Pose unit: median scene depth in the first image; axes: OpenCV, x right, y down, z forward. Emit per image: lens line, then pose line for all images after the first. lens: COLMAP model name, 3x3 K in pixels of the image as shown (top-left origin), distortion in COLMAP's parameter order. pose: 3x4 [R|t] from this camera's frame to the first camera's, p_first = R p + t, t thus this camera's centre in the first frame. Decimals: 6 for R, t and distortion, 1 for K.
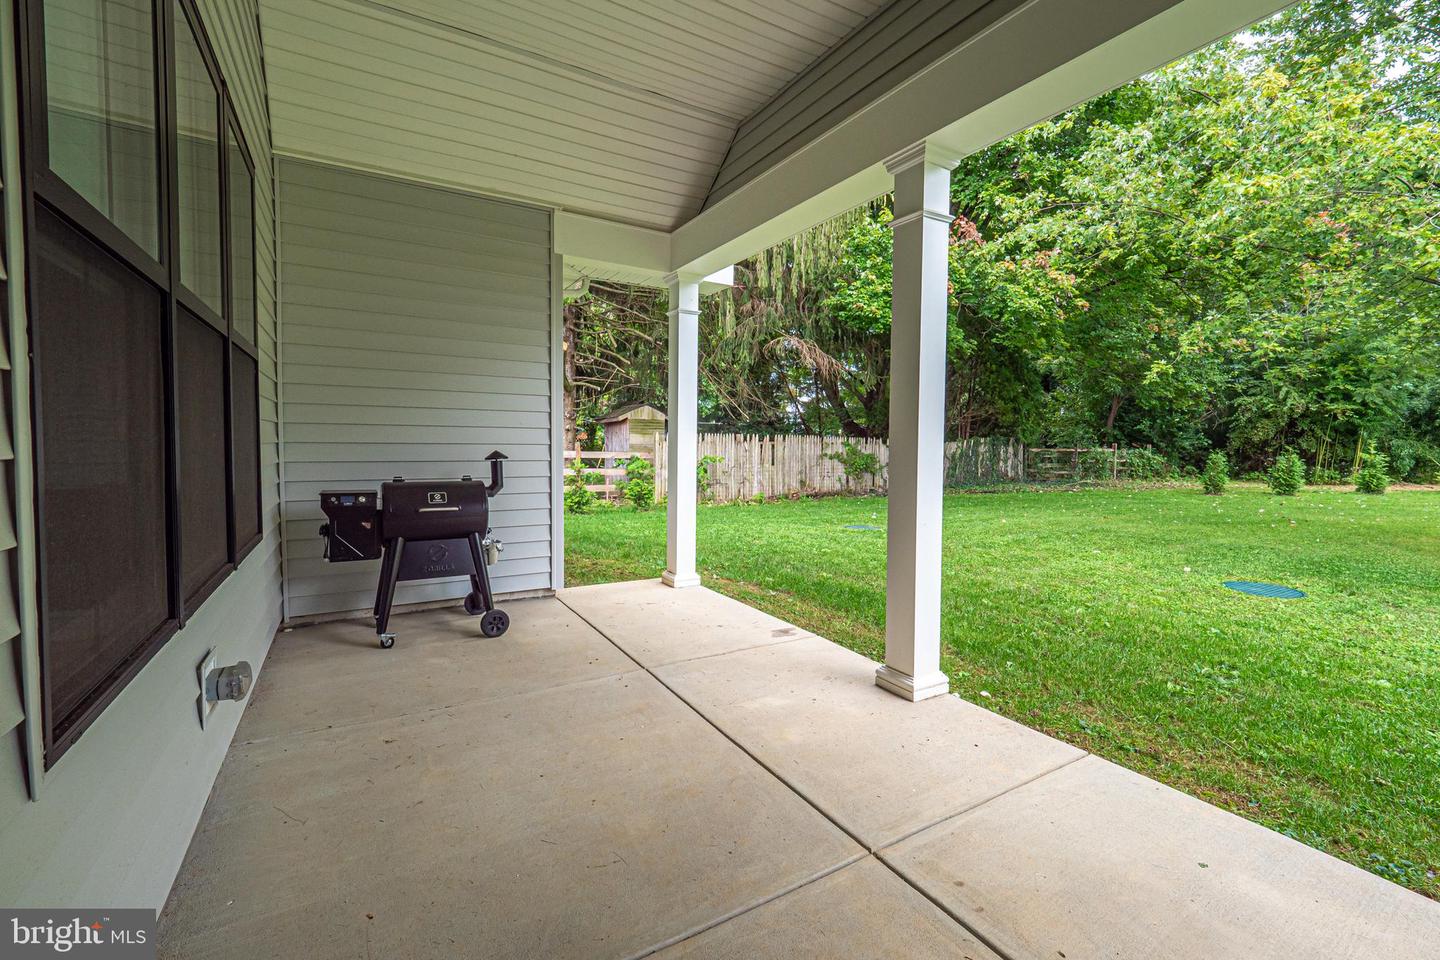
lens RADIAL K [[600.8, 0, 714.0], [0, 600.8, 468.6], [0, 0, 1]] dist [0.000723, -0.006514]
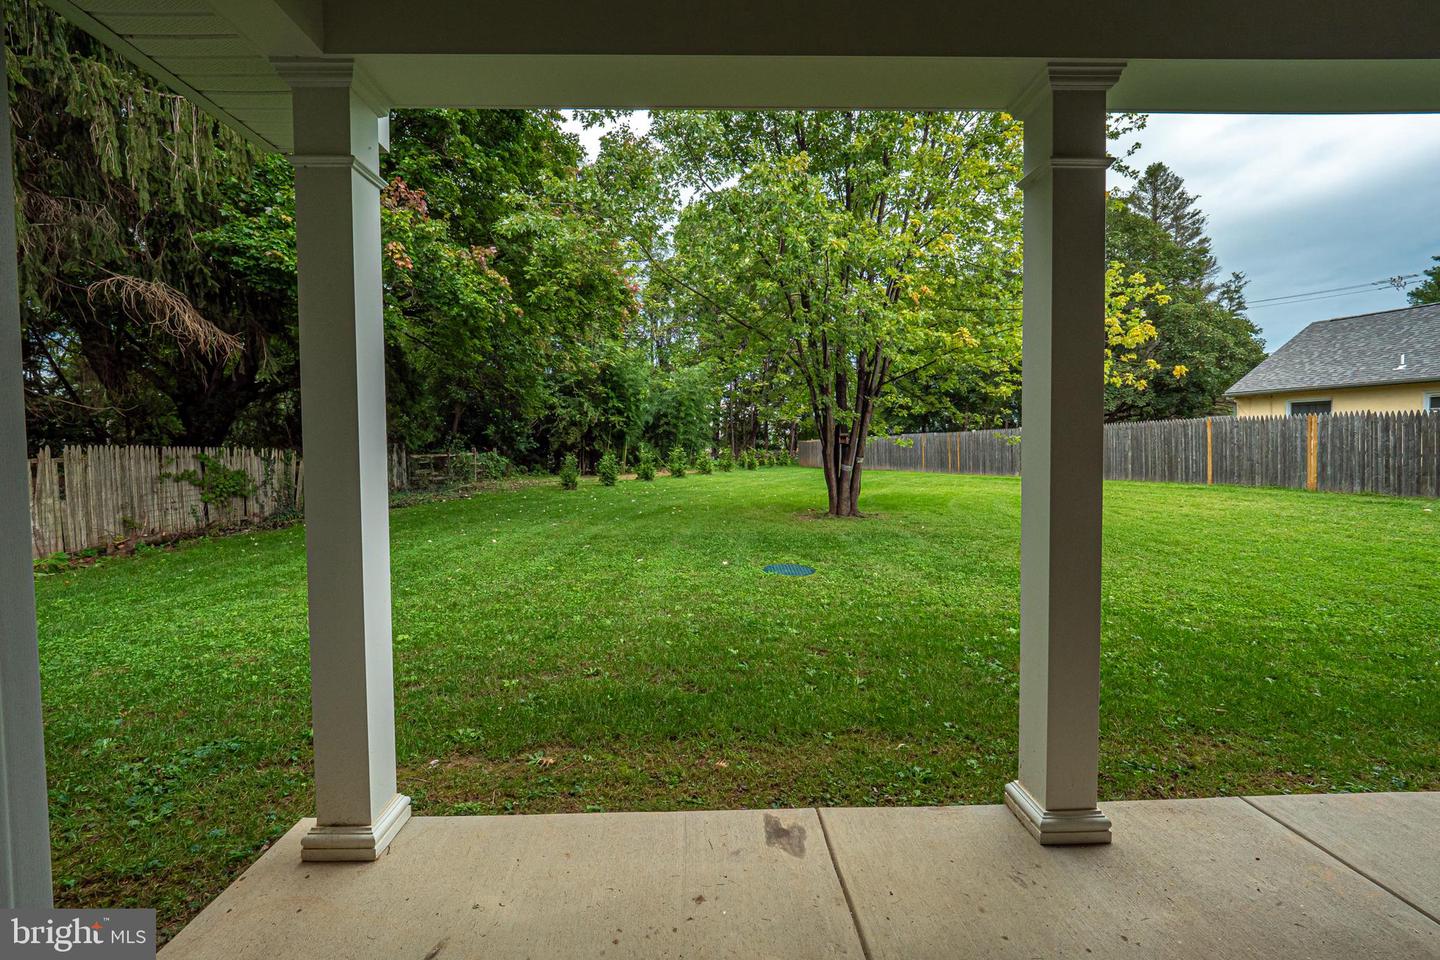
lens RADIAL K [[600.8, 0, 714.0], [0, 600.8, 468.6], [0, 0, 1]] dist [0.000723, -0.006514]
pose [[0.483834, -0.046062, 0.873947, -0.091046], [0.049303, 0.998463, 0.025330, -0.018235], [-0.873770, 0.030833, 0.485361, 0.190230]]
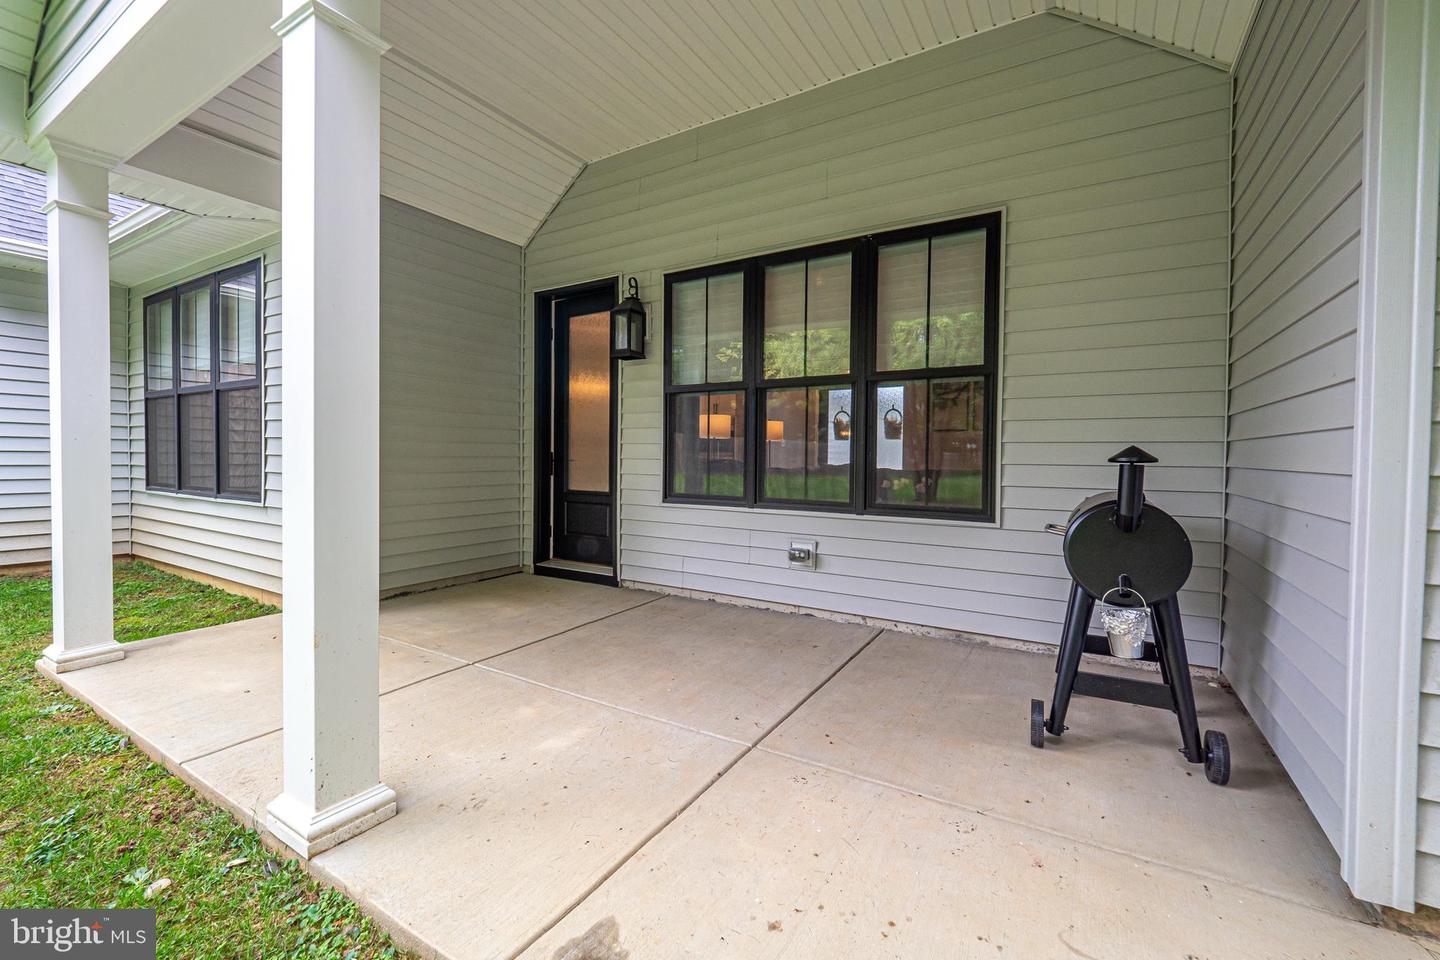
lens RADIAL K [[600.8, 0, 714.0], [0, 600.8, 468.6], [0, 0, 1]] dist [0.000723, -0.006514]
pose [[-0.884243, -0.008574, -0.466949, 0.052402], [-0.038584, 0.997755, 0.054745, -0.006372], [0.465431, 0.066424, -0.882588, 0.319322]]
